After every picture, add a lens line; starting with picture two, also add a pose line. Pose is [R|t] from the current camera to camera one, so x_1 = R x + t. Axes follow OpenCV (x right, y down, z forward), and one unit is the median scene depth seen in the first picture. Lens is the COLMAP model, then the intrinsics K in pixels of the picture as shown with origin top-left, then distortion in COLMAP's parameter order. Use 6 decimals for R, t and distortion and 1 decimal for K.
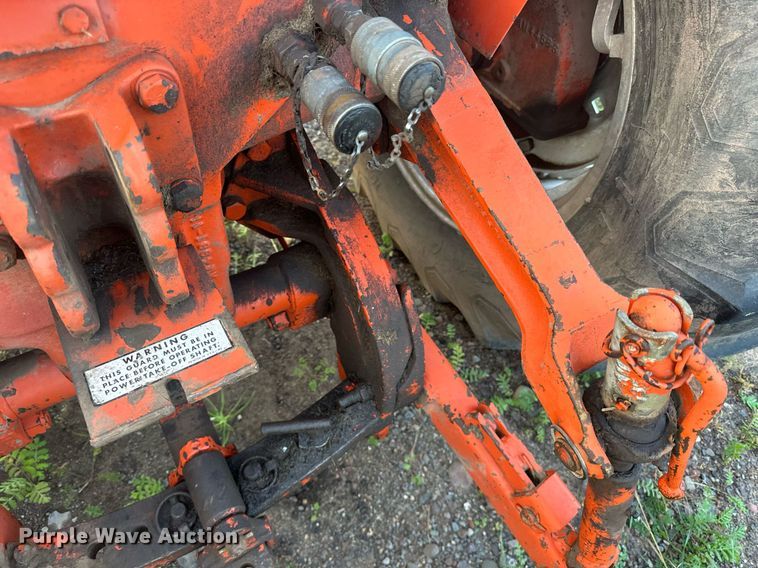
lens RADIAL K [[547.0, 0, 387.7], [0, 547.0, 287.7], [0, 0, 1]] dist [0.020713, -0.033729]
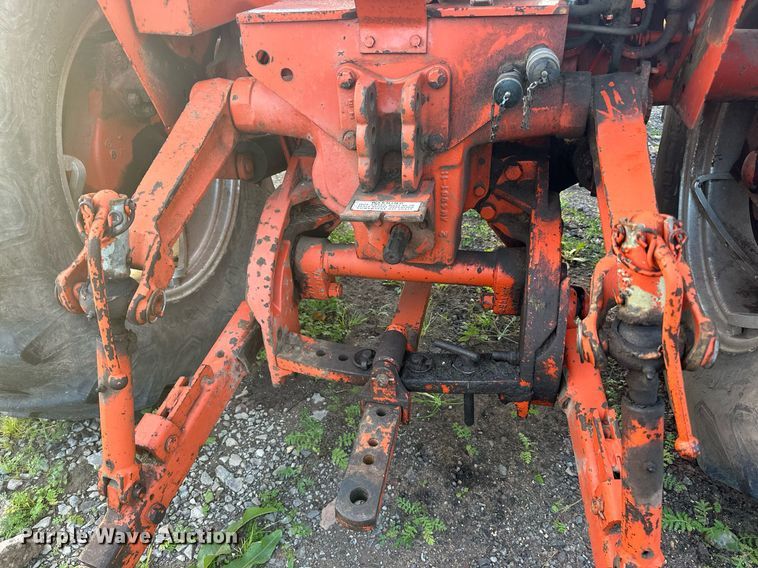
lens RADIAL K [[532.8, 0, 379.0], [0, 532.8, 284.0], [0, 0, 1]] dist [0.041197, -0.024519]
pose [[0.715604, 0.270883, -0.643843, 0.828095], [-0.466217, 0.871607, -0.151471, 0.644684], [0.520147, 0.408564, 0.750015, -0.306879]]
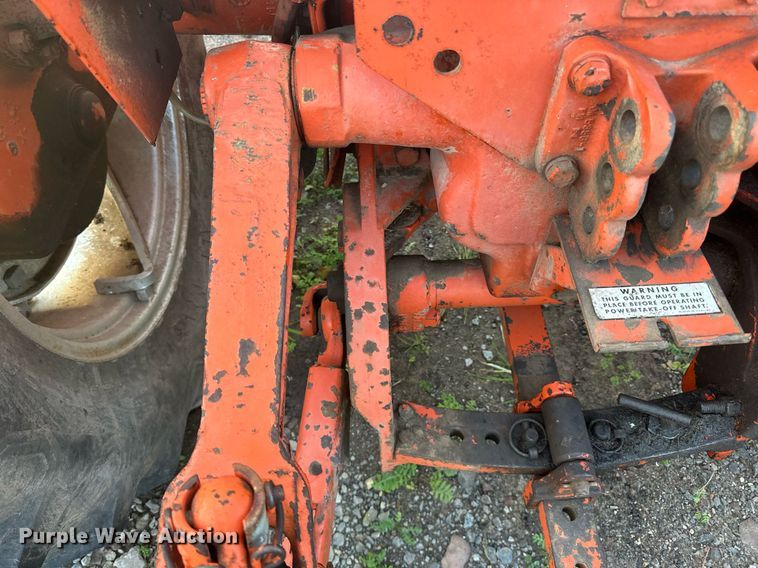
lens RADIAL K [[547.0, 0, 387.7], [0, 547.0, 287.7], [0, 0, 1]] dist [0.020713, -0.033729]
pose [[0.863586, 0.326560, -0.384159, -0.438065], [-0.318870, 0.943927, 0.085582, 0.174023], [0.390565, 0.048589, 0.919292, -0.228826]]
